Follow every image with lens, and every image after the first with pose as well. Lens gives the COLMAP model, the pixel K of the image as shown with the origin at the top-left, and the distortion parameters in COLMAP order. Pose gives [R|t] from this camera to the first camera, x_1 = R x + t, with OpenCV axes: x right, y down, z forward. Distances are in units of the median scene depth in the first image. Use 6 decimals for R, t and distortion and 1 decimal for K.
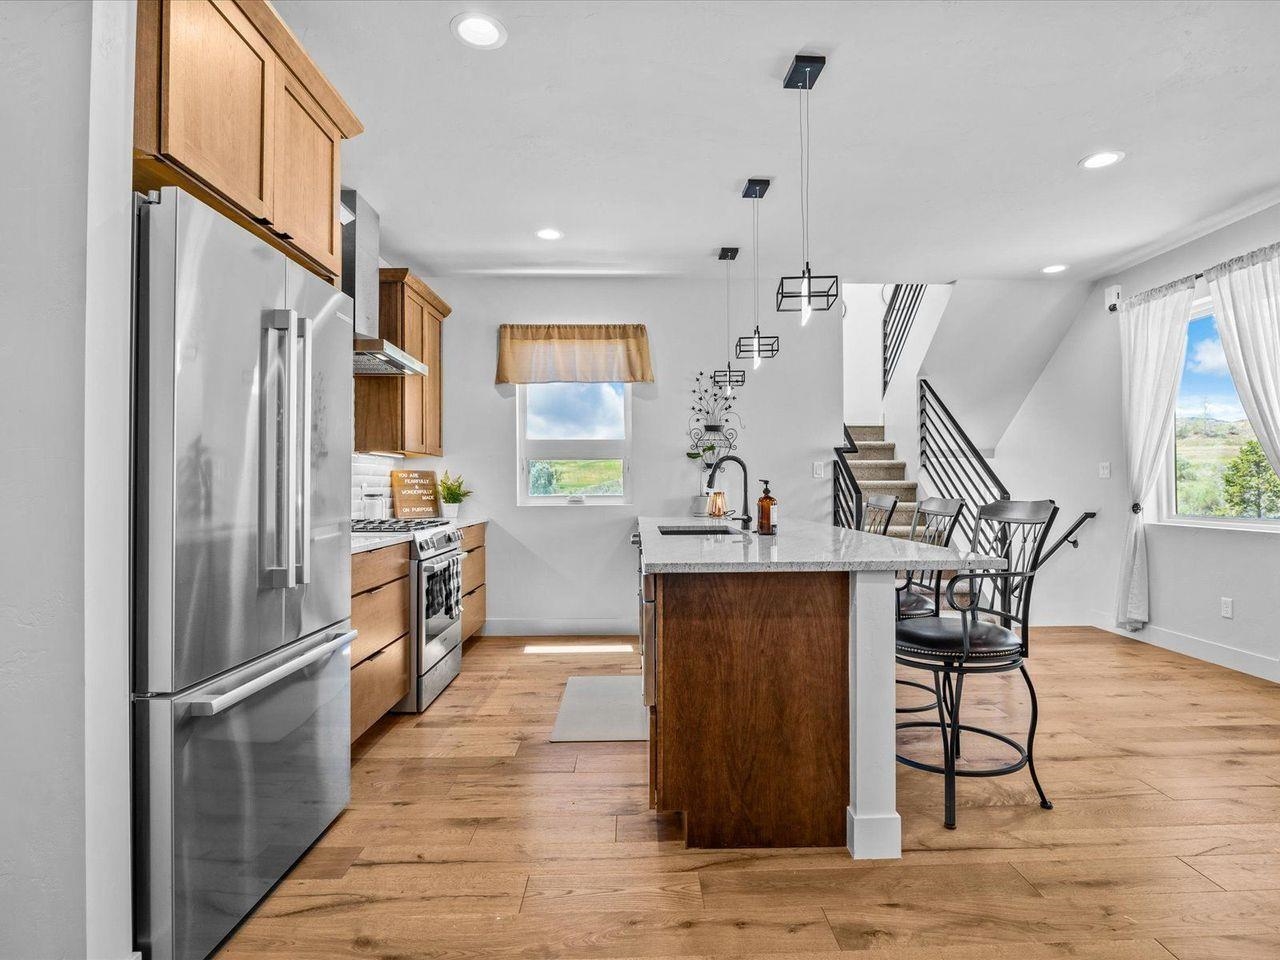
lens RADIAL K [[669.6, 0, 647.5], [0, 669.6, 480.3], [0, 0, 1]] dist [-0.017111, 0.001547]
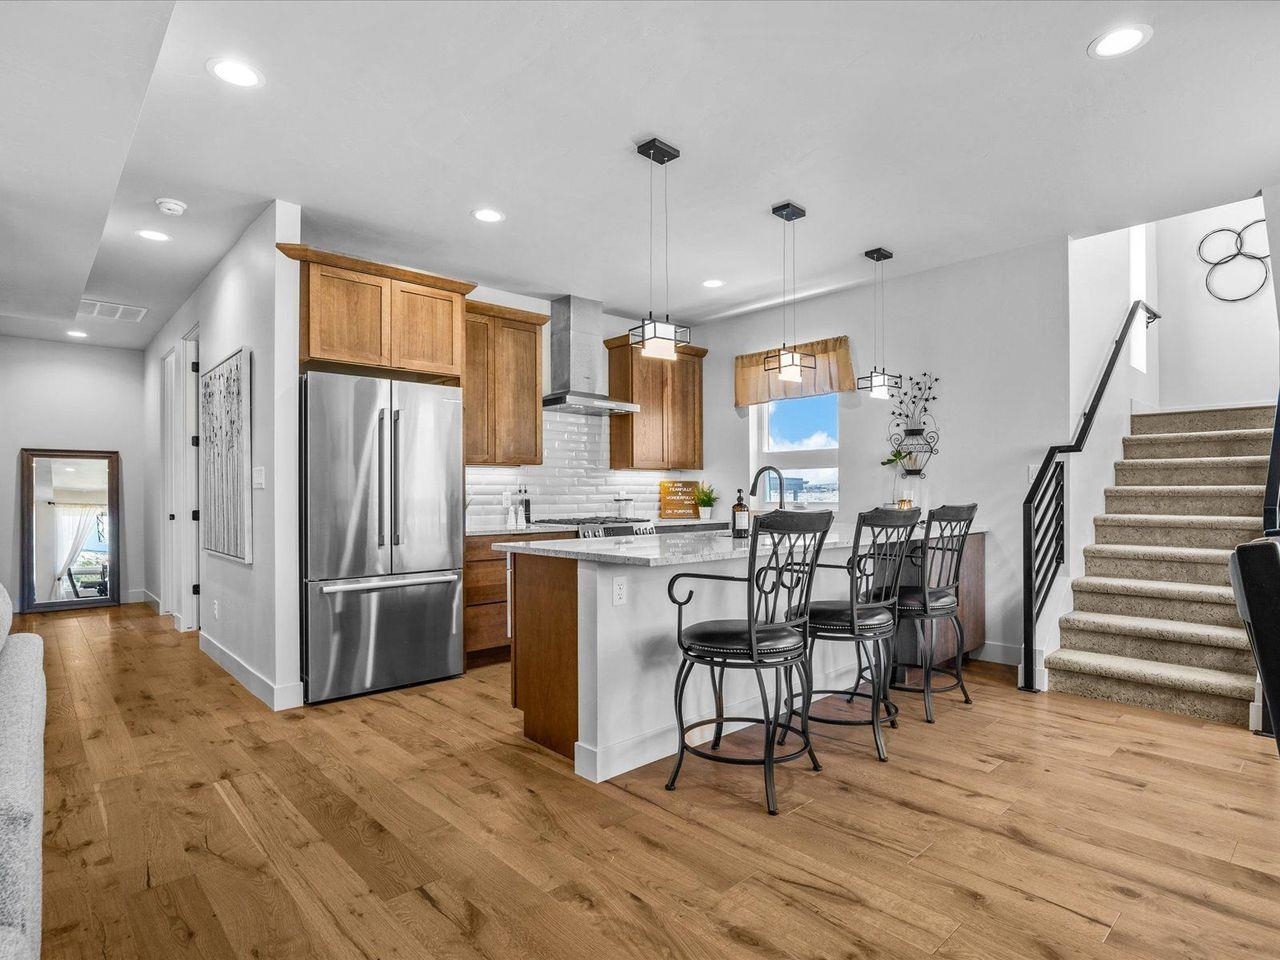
lens RADIAL K [[682.2, 0, 648.2], [0, 682.2, 493.8], [0, 0, 1]] dist [-0.014440, 0.000377]
pose [[0.666058, 0.001683, -0.745898, 0.634776], [0.007924, 0.999925, 0.009331, -0.002947], [0.745857, -0.012126, 0.665995, 0.087585]]
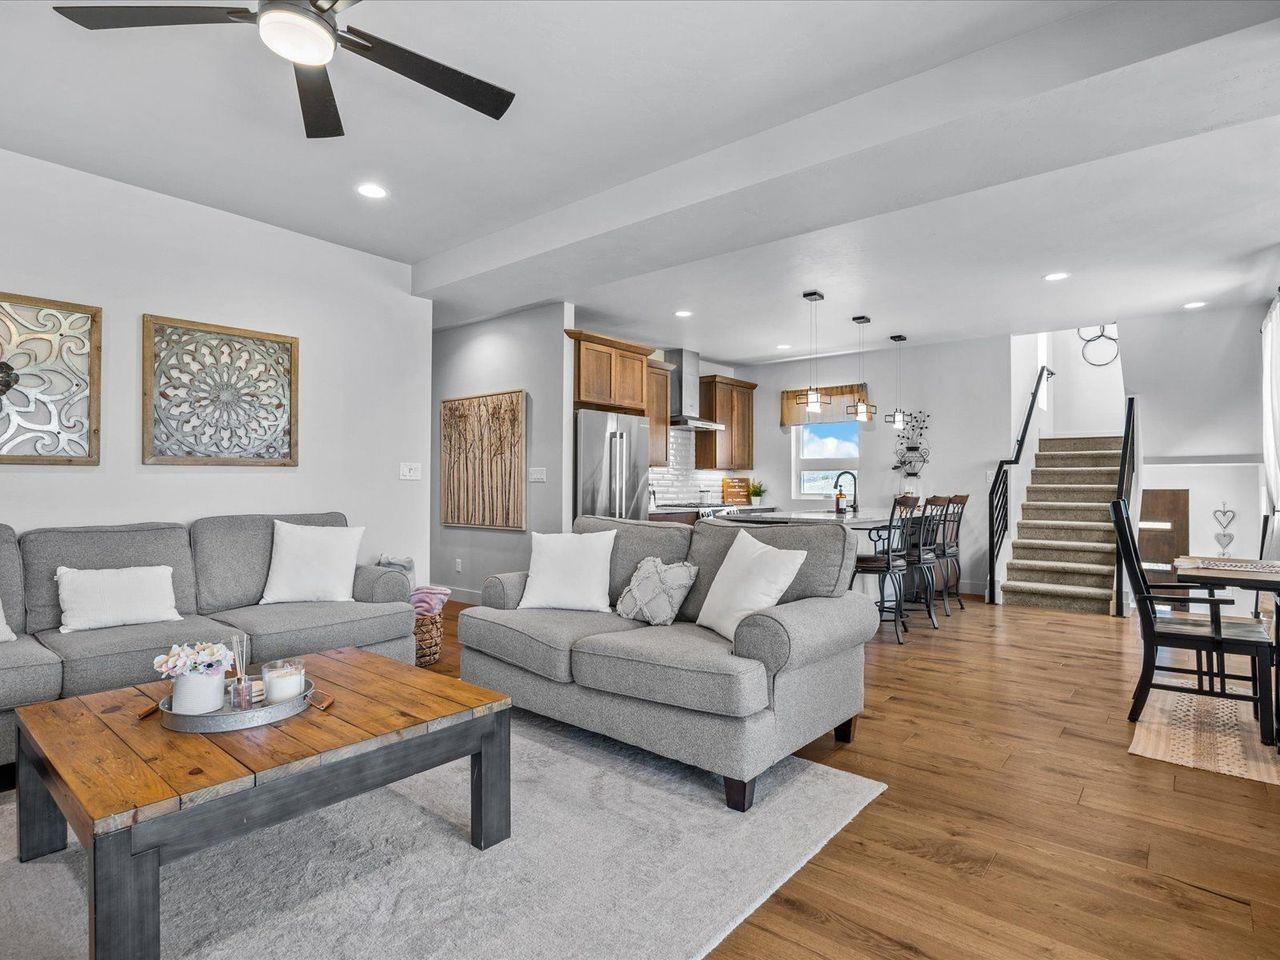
lens RADIAL K [[677.0, 0, 649.3], [0, 677.0, 479.9], [0, 0, 1]] dist [-0.013684, 0.000524]
pose [[0.759792, 0.000010, -0.650166, 0.699436], [-0.001035, 0.999999, -0.001193, -0.007734], [0.650165, 0.001579, 0.759791, -0.563975]]
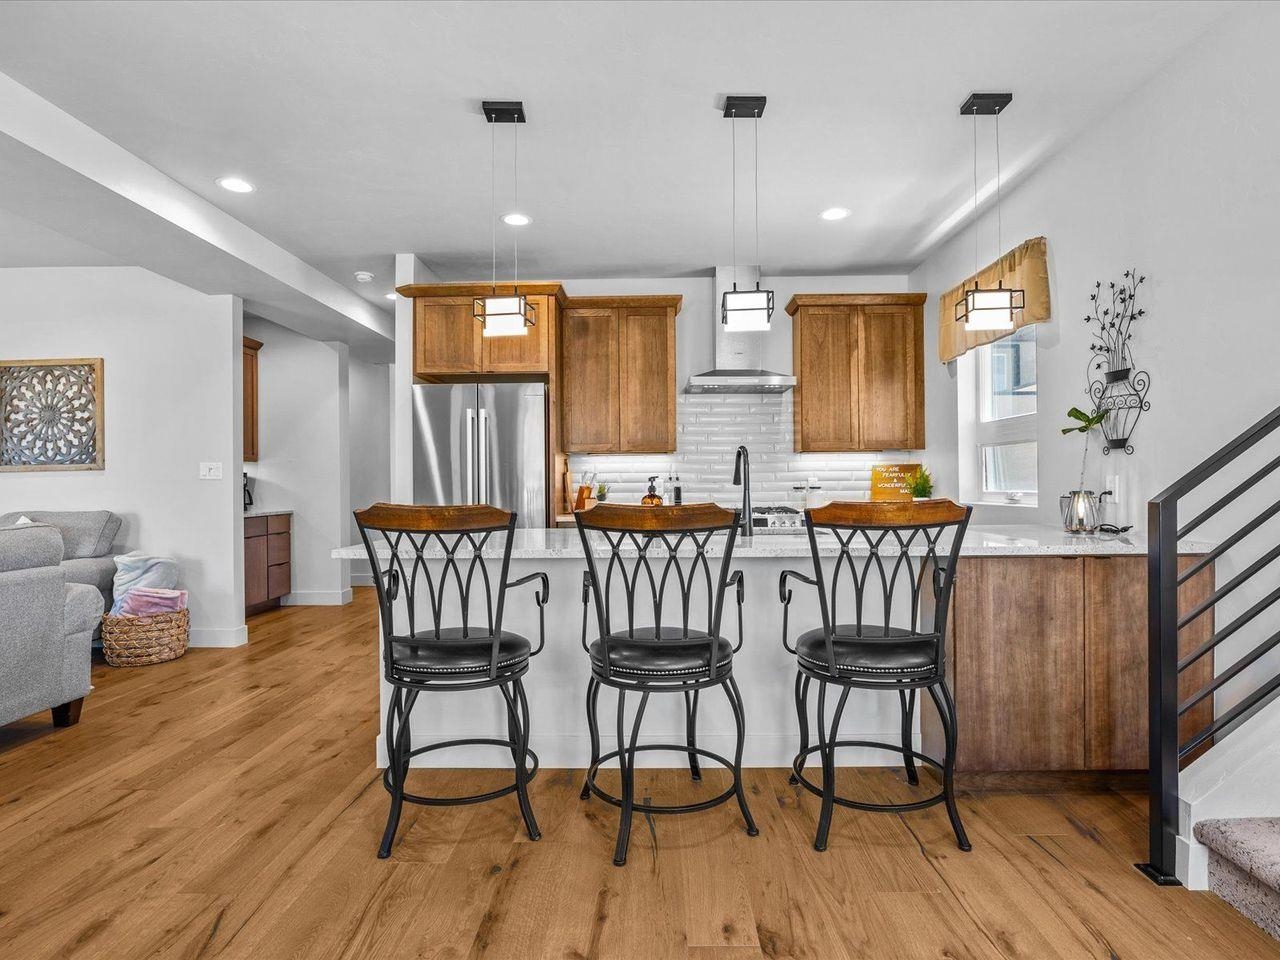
lens RADIAL K [[669.6, 0, 647.5], [0, 669.6, 480.3], [0, 0, 1]] dist [-0.017111, 0.001547]
pose [[-0.037182, 0.002553, -0.999305, 0.743373], [0.016396, 0.999864, 0.001945, 0.001602], [0.999174, -0.016312, -0.037219, 0.705940]]
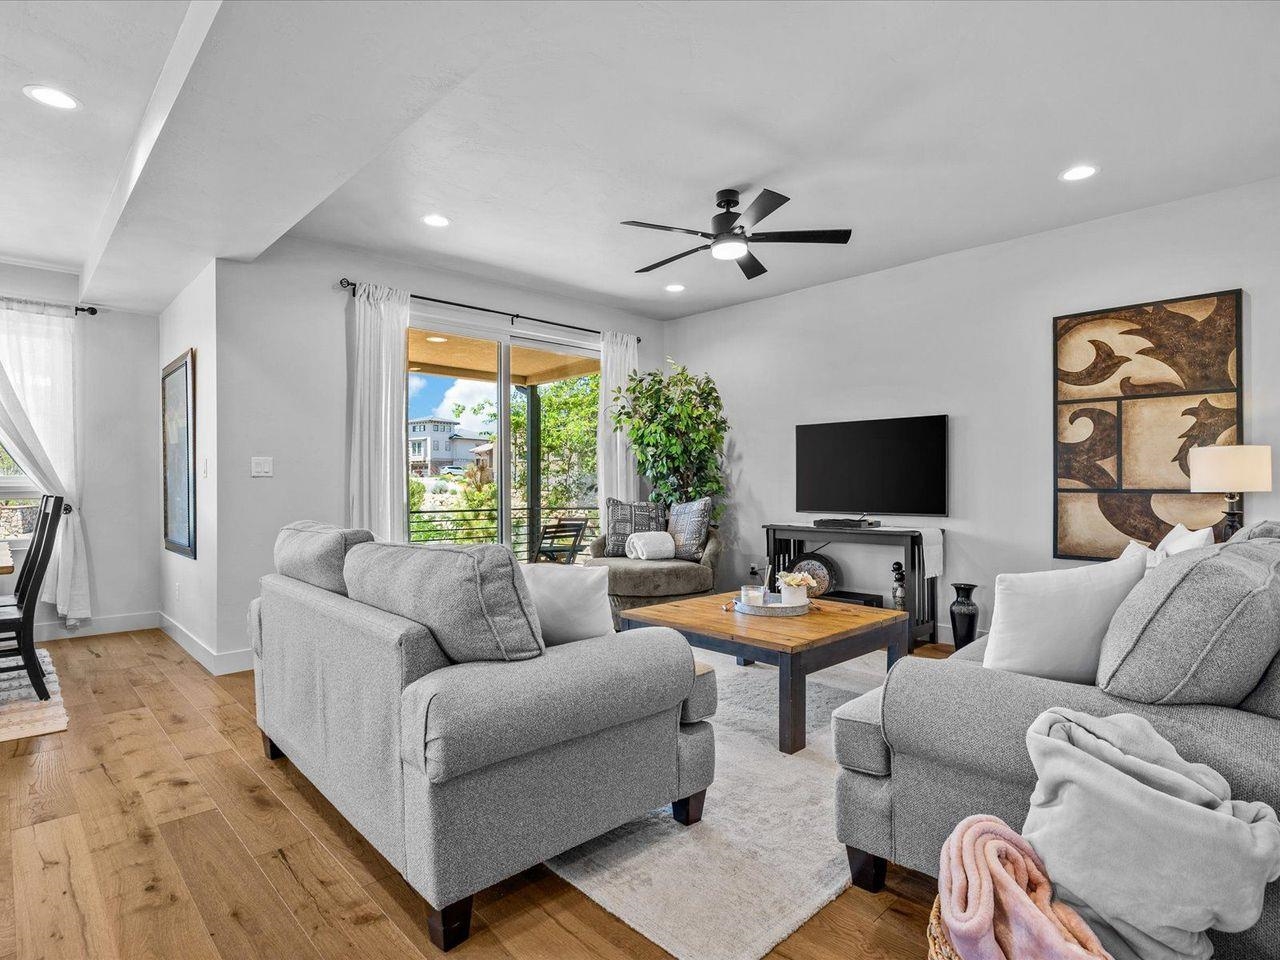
lens RADIAL K [[677.0, 0, 649.3], [0, 677.0, 479.9], [0, 0, 1]] dist [-0.013684, 0.000524]
pose [[-0.682603, 0.009001, 0.730734, -0.271905], [0.000626, 0.999931, -0.011732, 0.002342], [-0.730789, -0.007551, -0.682562, 0.240772]]
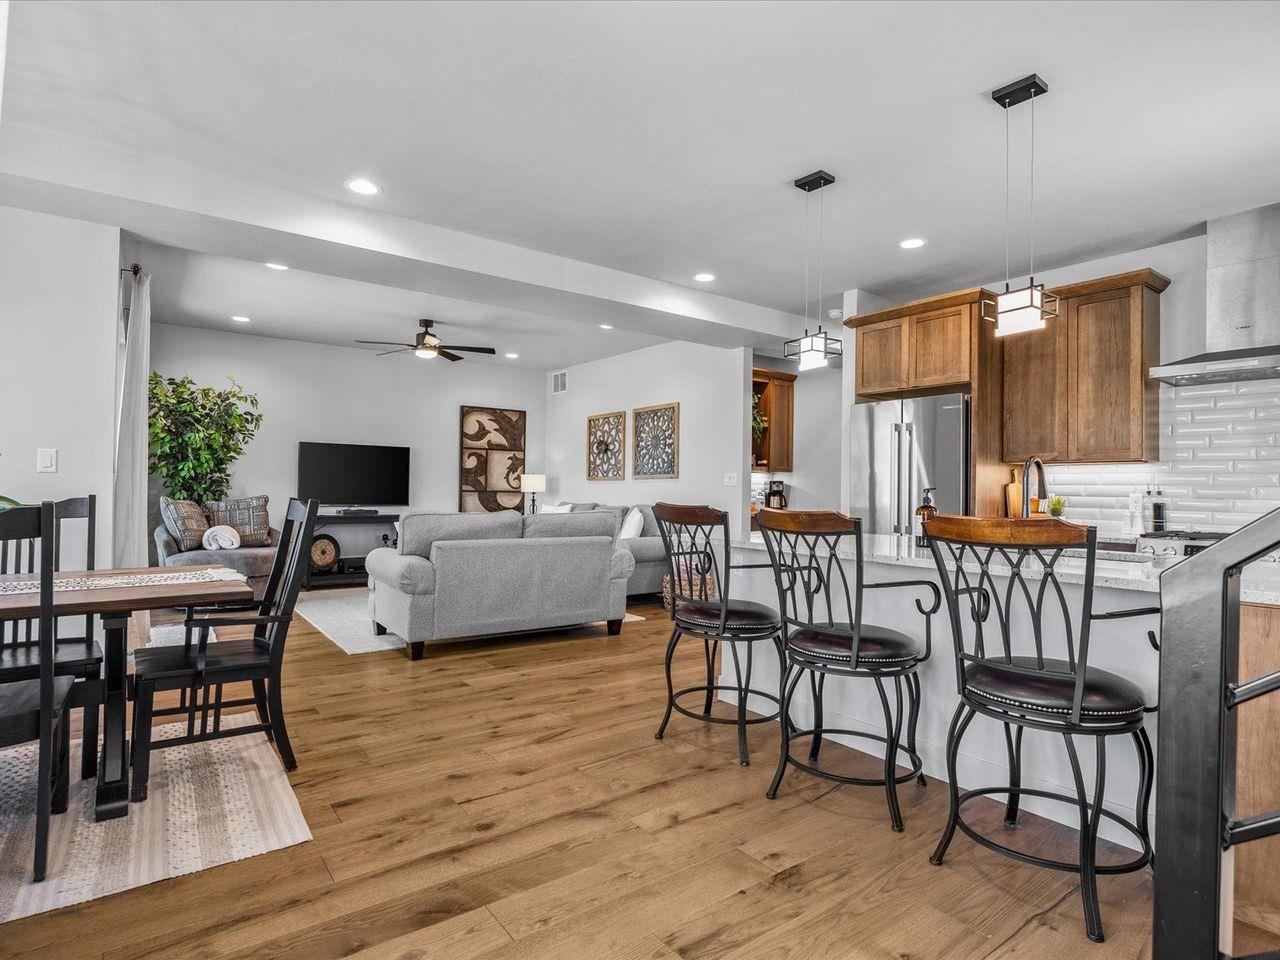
lens RADIAL K [[690.7, 0, 645.7], [0, 690.7, 480.7], [0, 0, 1]] dist [-0.018902, 0.000082]
pose [[-0.814137, -0.014713, -0.580486, 0.721176], [-0.006831, 0.999852, -0.015762, 0.004510], [0.580632, -0.008867, -0.814118, 1.065057]]
